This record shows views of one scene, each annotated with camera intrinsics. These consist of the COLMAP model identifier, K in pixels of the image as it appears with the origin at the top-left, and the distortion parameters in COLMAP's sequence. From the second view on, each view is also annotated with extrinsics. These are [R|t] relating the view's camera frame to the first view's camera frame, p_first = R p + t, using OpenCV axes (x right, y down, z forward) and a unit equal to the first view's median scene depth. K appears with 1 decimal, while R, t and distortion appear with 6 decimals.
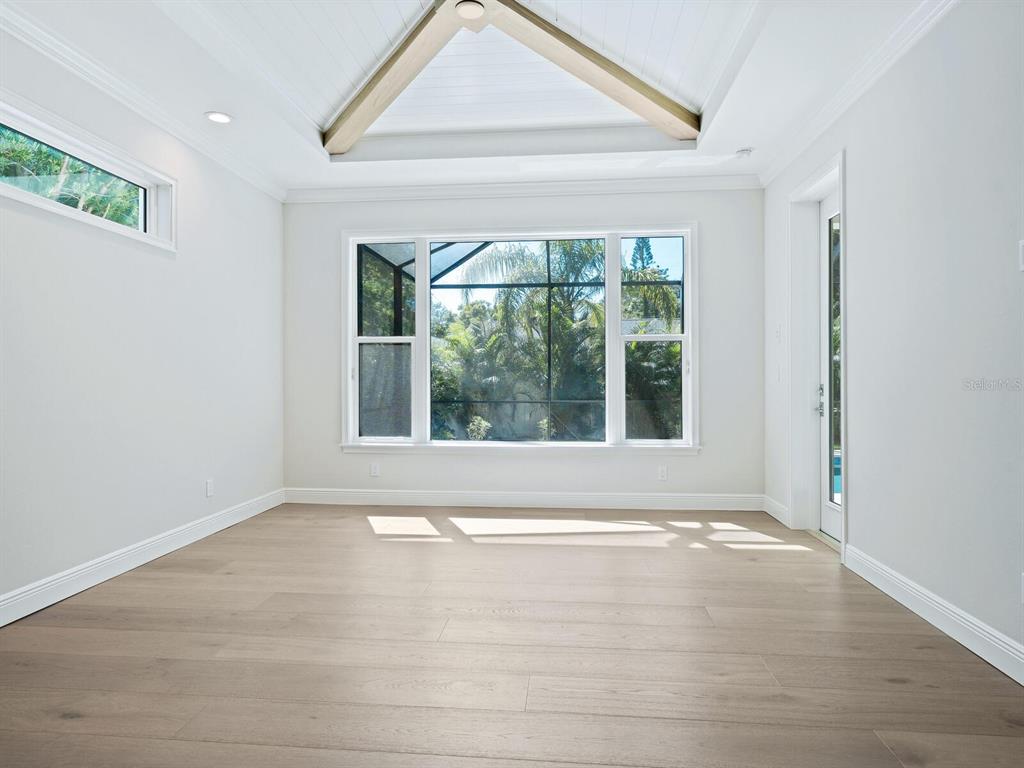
lens RADIAL K [[606.4, 0, 511.3], [0, 606.4, 383.4], [0, 0, 1]] dist [-0.004577, 0.004765]
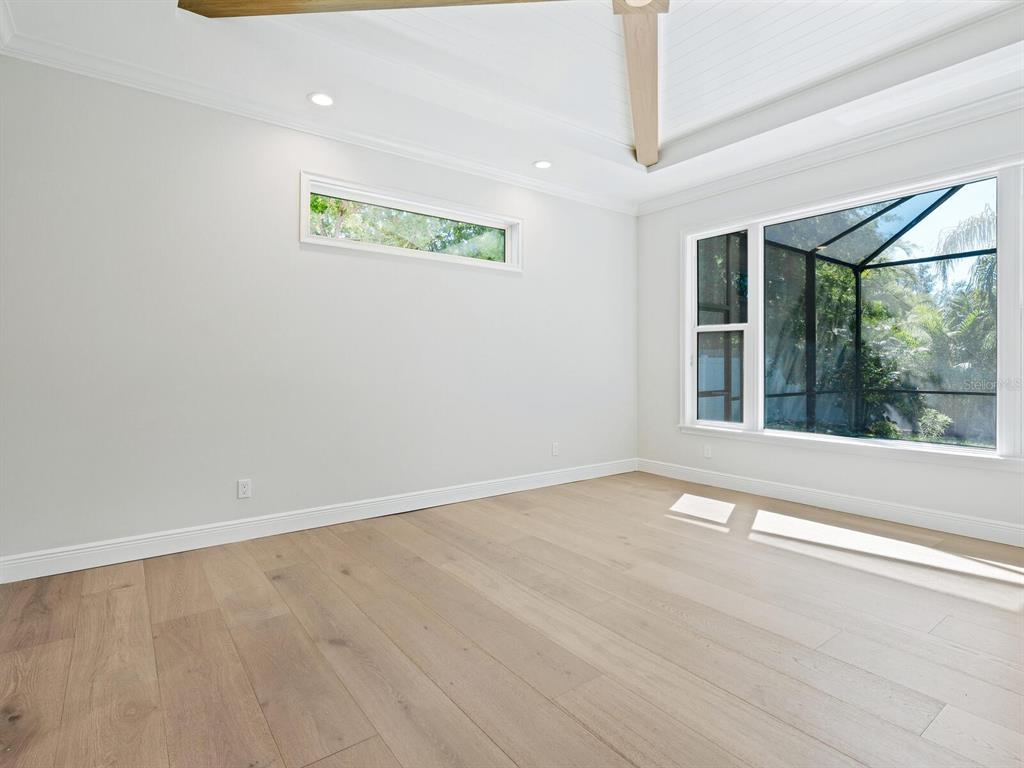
lens RADIAL K [[525.1, 0, 514.7], [0, 525.1, 374.7], [0, 0, 1]] dist [-0.007636, 0.003230]
pose [[0.681644, 0.013764, -0.731554, 0.216248], [-0.006285, 0.999896, 0.012957, -0.001734], [0.731657, -0.004235, 0.681660, 0.132591]]
